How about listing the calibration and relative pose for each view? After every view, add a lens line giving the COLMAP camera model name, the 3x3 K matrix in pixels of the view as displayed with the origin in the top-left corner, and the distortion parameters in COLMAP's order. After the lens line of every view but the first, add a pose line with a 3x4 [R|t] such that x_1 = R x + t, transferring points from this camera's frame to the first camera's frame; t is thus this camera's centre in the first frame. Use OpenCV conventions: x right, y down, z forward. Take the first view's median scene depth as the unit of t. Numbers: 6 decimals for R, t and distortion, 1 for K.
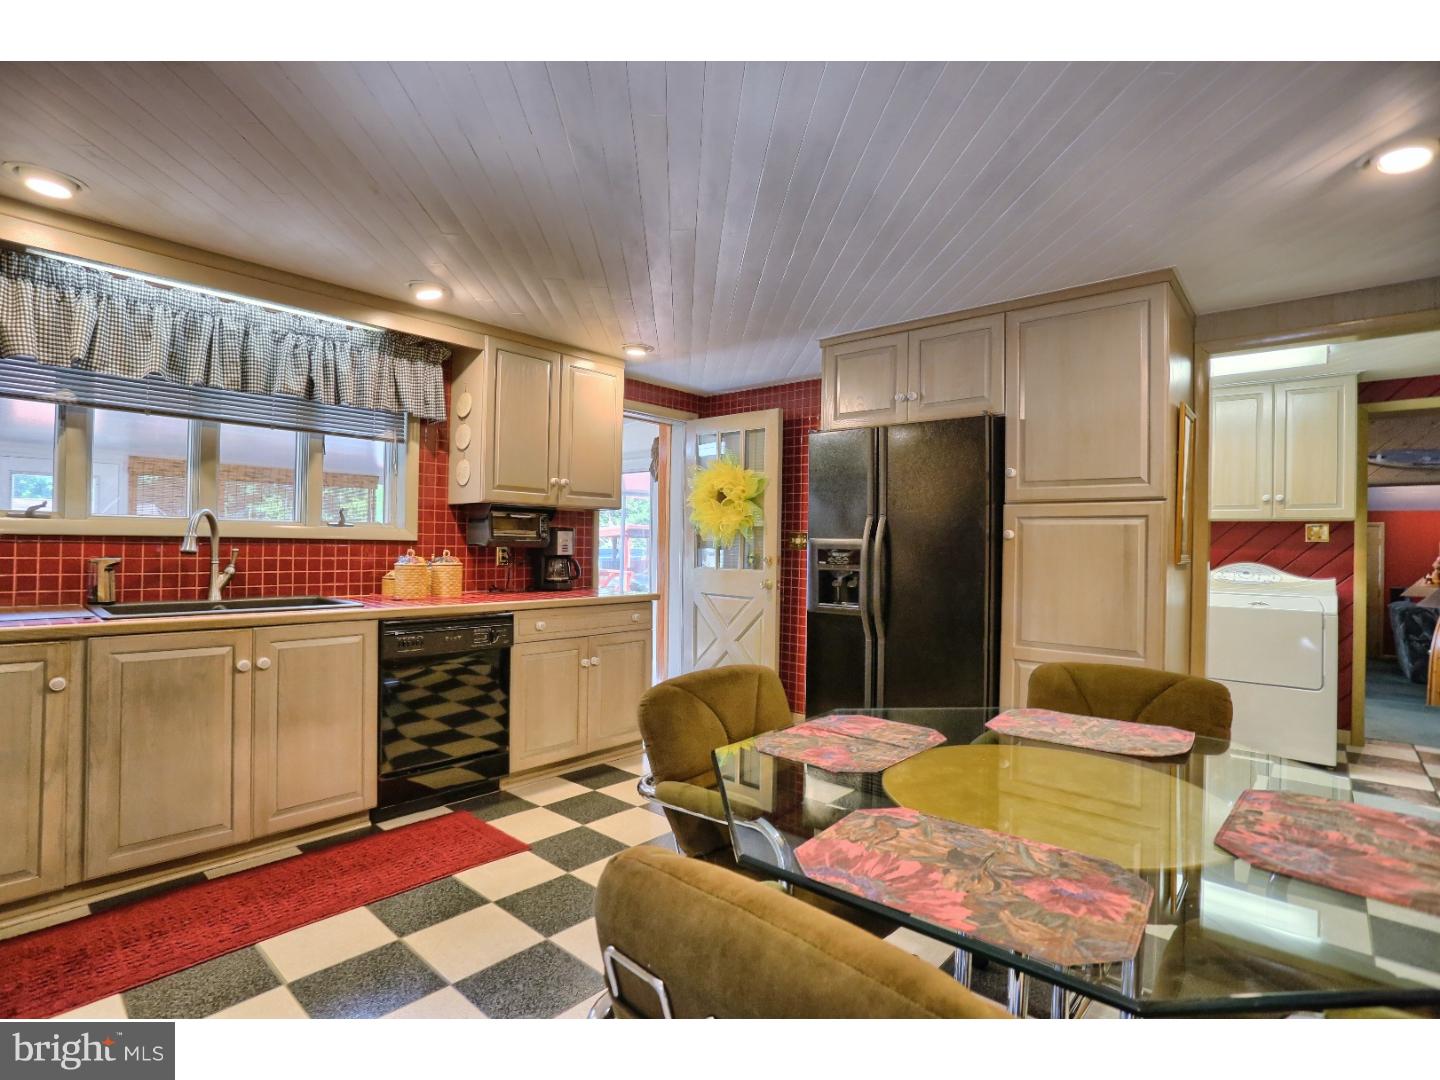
lens RADIAL K [[696.5, 0, 704.5], [0, 696.5, 540.3], [0, 0, 1]] dist [-0.033219, 0.011819]
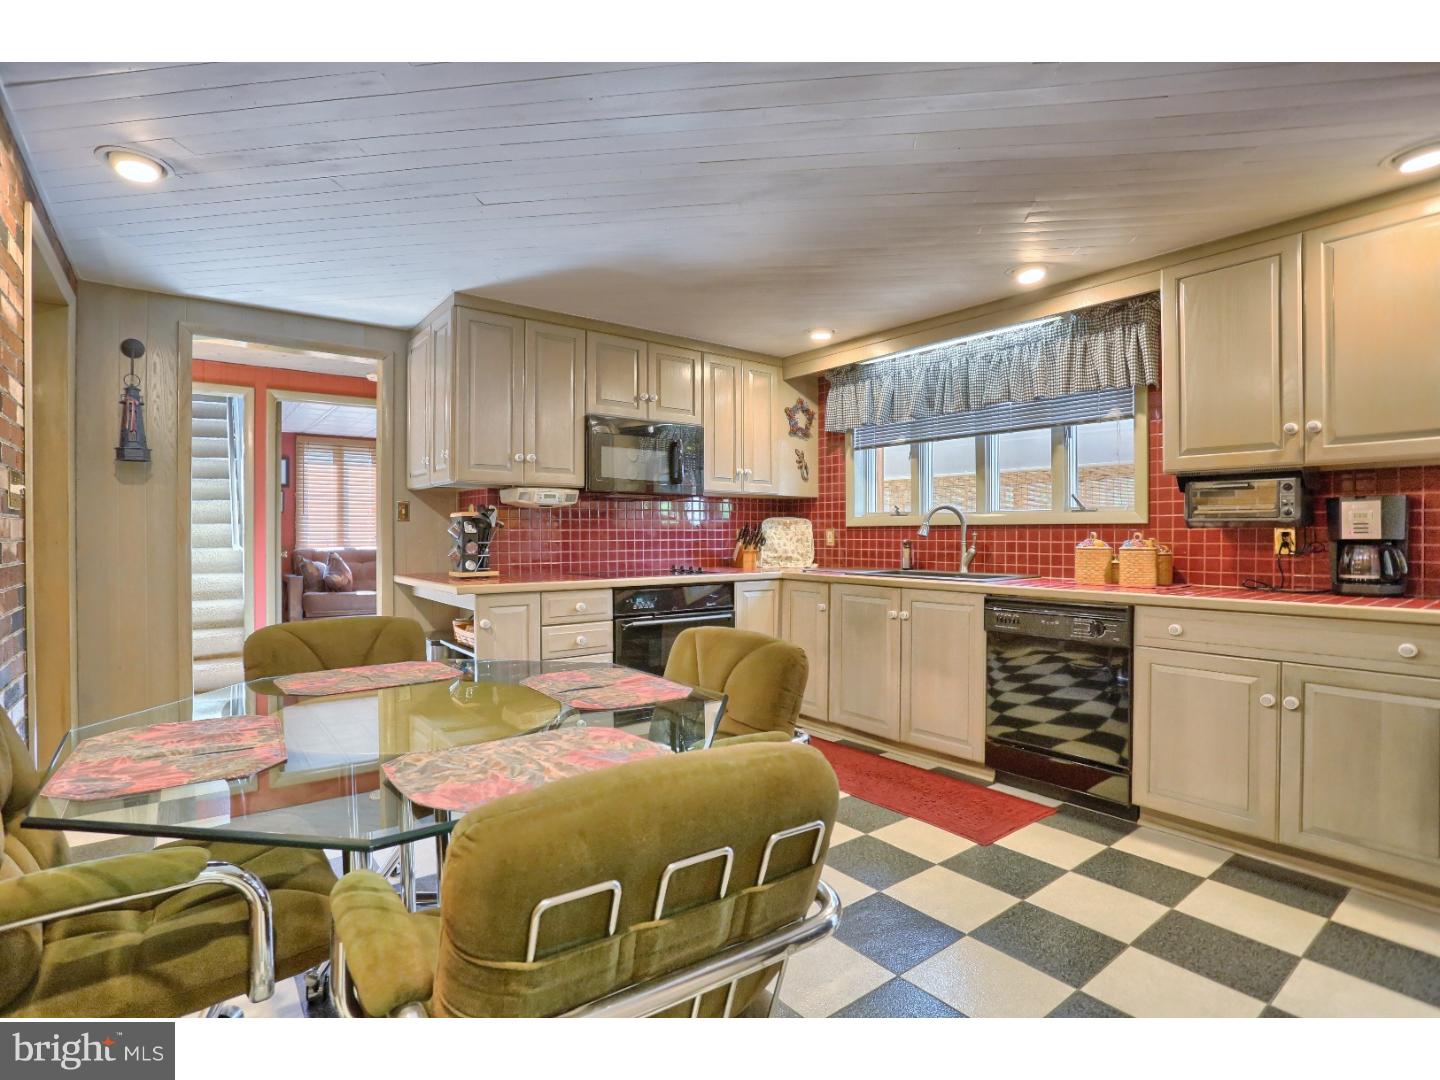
lens RADIAL K [[696.5, 0, 710.6], [0, 696.5, 541.6], [0, 0, 1]] dist [-0.033219, 0.011819]
pose [[-0.141441, -0.007121, -0.989921, 0.666869], [0.003622, 0.999964, -0.007711, 0.035422], [0.989940, -0.004676, -0.141410, 0.697975]]
